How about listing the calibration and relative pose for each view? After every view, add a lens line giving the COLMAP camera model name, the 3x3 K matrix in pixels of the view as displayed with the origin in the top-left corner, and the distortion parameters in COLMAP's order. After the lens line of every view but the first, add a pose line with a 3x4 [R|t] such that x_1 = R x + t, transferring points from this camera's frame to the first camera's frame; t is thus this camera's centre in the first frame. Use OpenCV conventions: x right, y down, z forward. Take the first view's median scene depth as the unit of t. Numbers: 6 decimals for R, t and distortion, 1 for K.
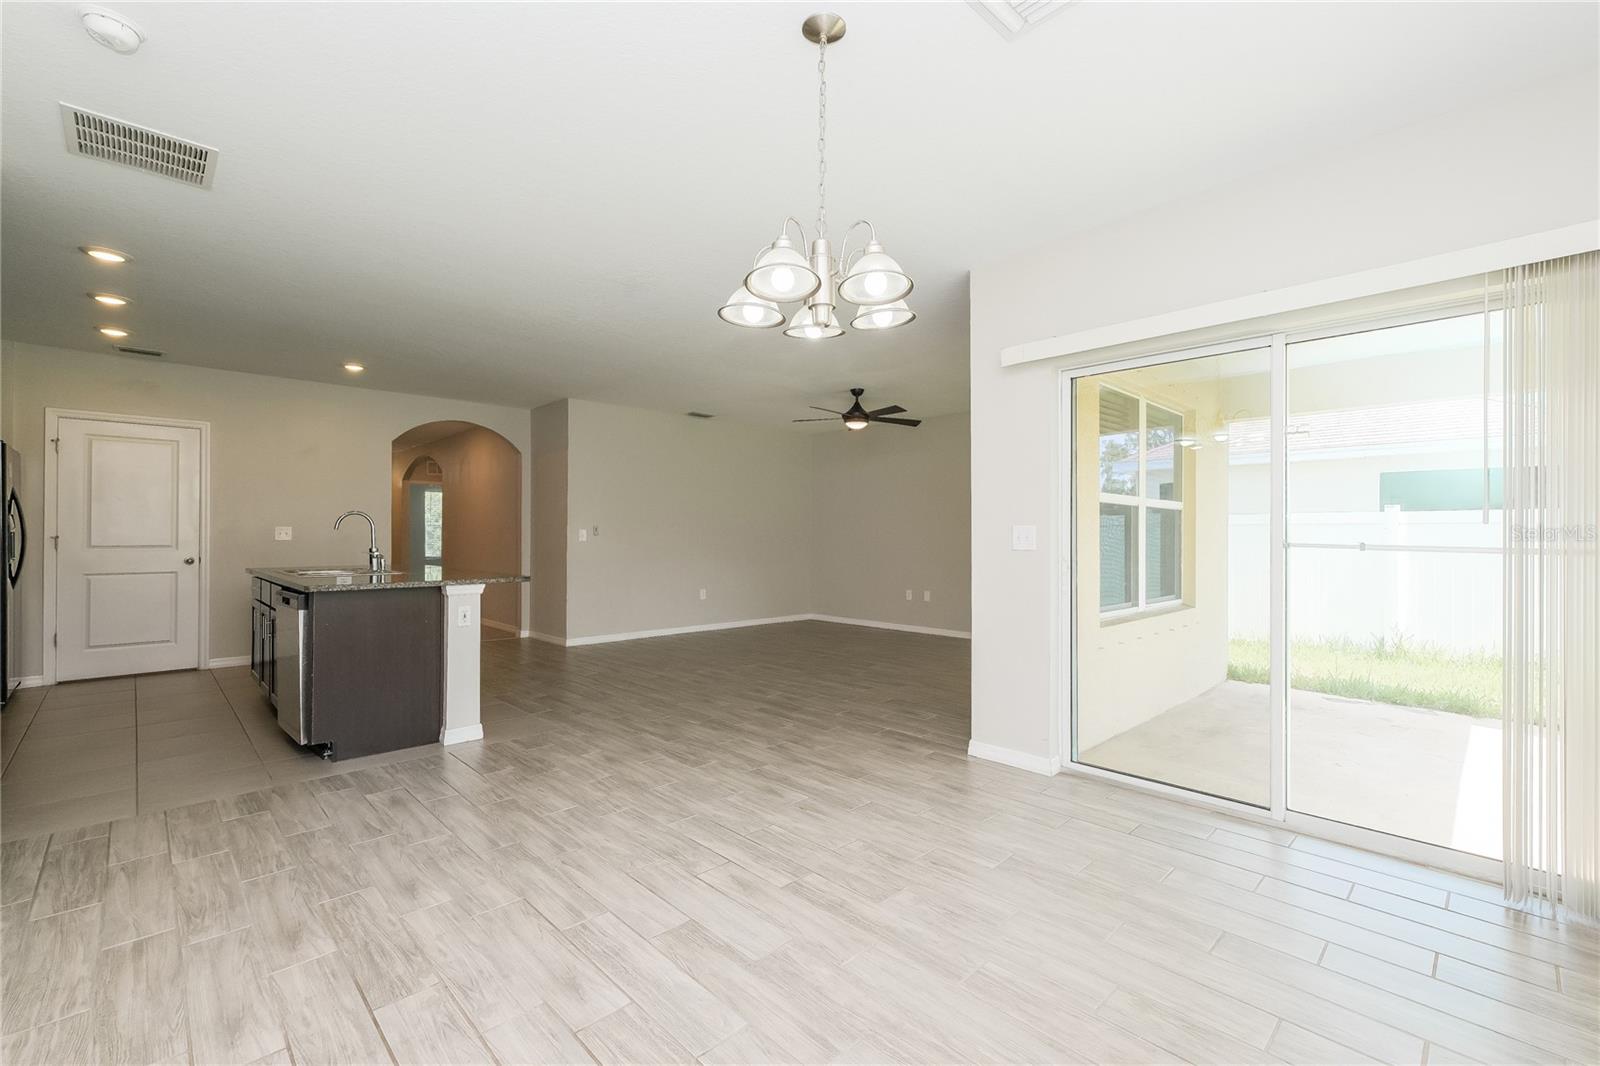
lens RADIAL K [[694.5, 0, 818.7], [0, 694.5, 532.9], [0, 0, 1]] dist [-0.011492, -0.000087]
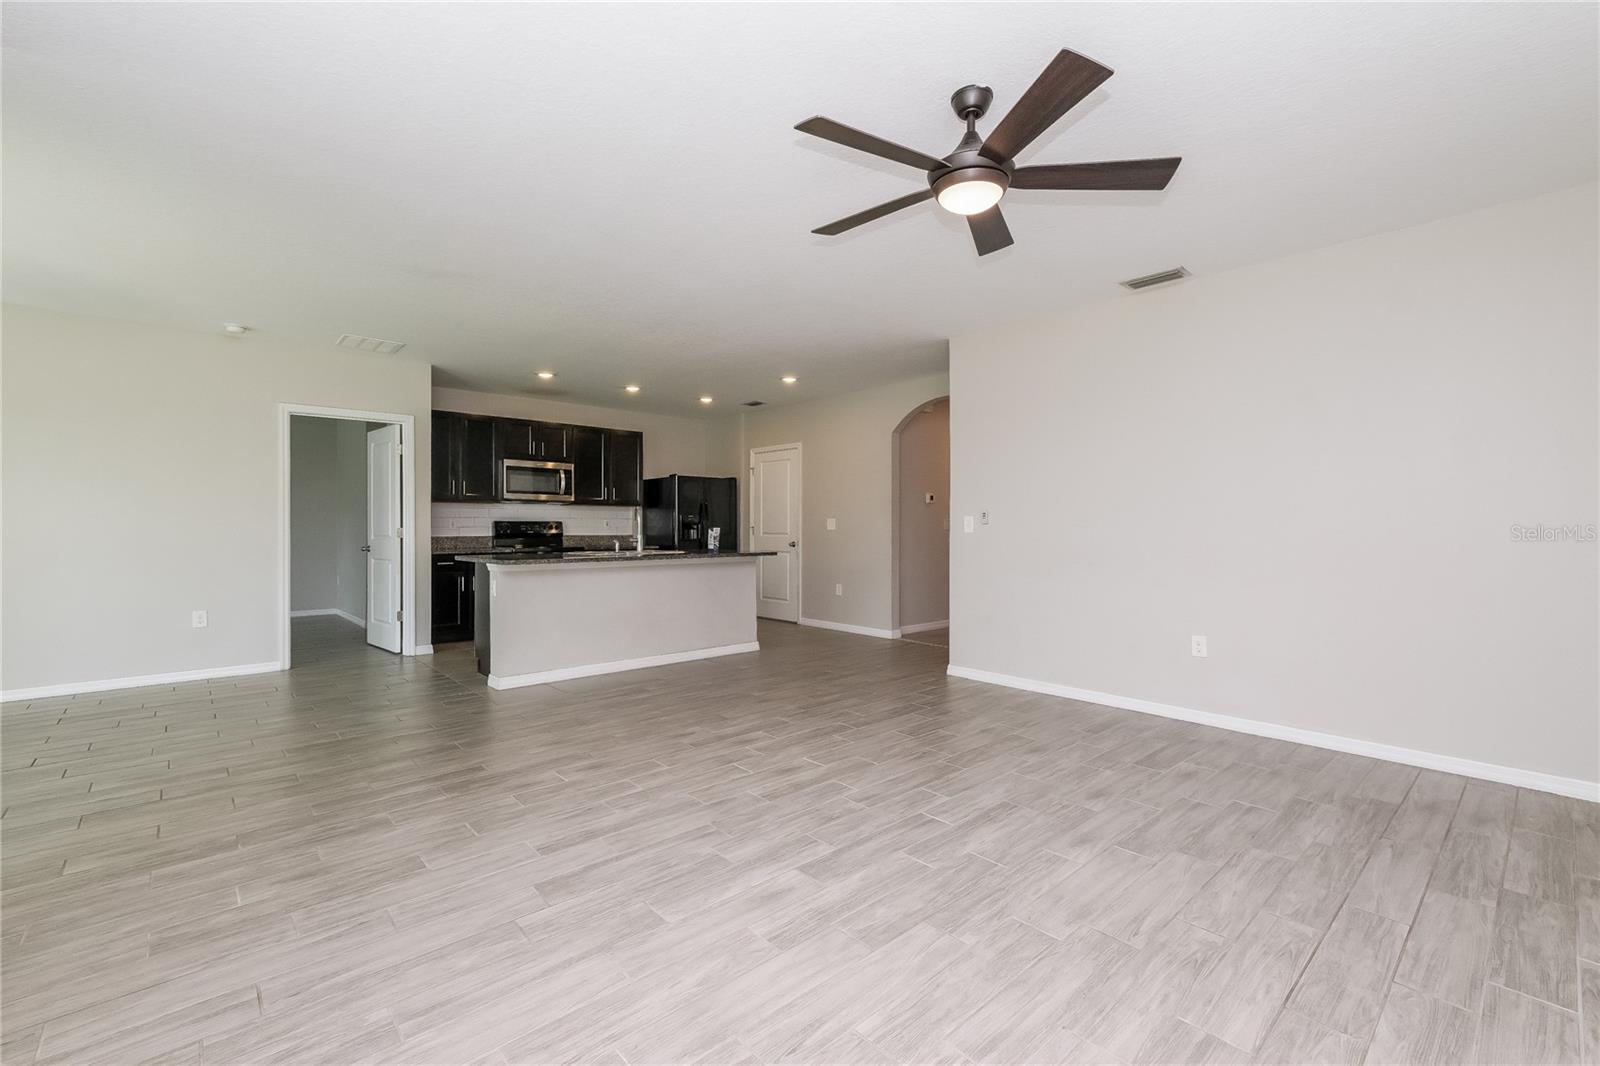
lens RADIAL K [[694.5, 0, 818.7], [0, 694.5, 532.9], [0, 0, 1]] dist [-0.011492, -0.000087]
pose [[-0.029052, 0.005903, -0.999560, 0.482462], [-0.000096, 0.999983, 0.005908, 0.009688], [0.999578, 0.000268, -0.029051, 1.092925]]
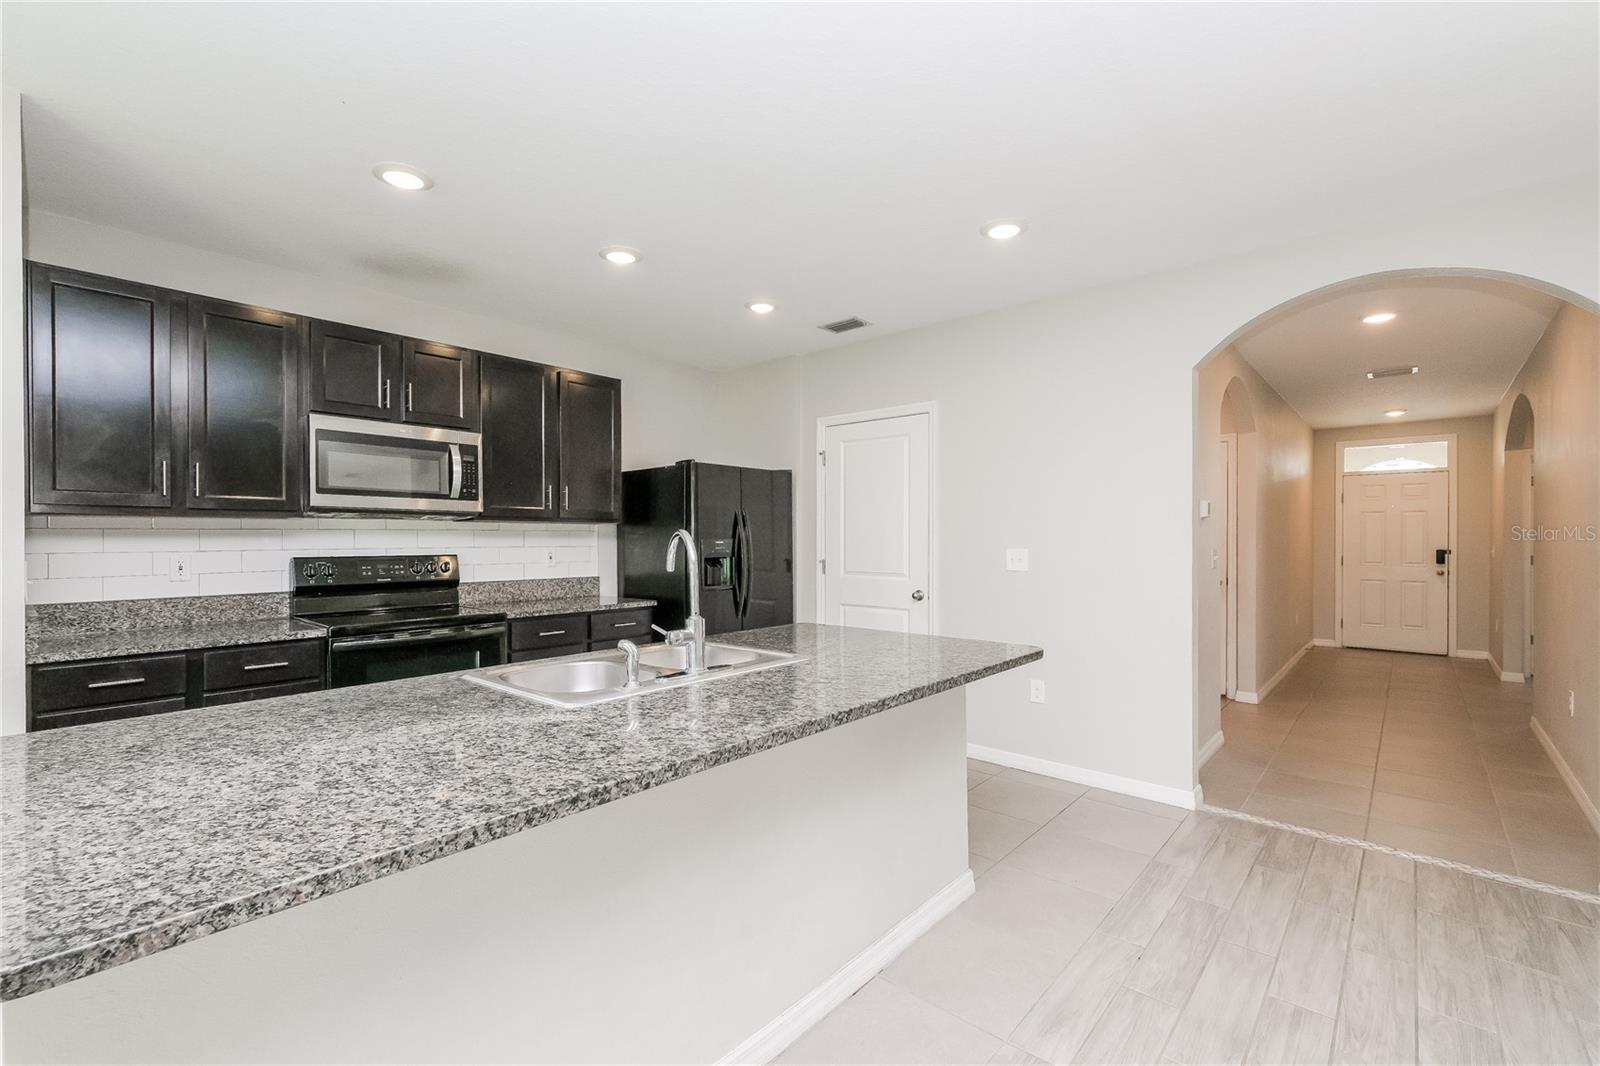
lens RADIAL K [[692.4, 0, 801.3], [0, 692.4, 539.3], [0, 0, 1]] dist [0.000617, 0.000079]
pose [[0.063445, -0.003618, -0.997979, -0.194542], [0.003090, 0.999989, -0.003429, -0.016561], [0.997981, -0.002866, 0.063456, 0.831596]]
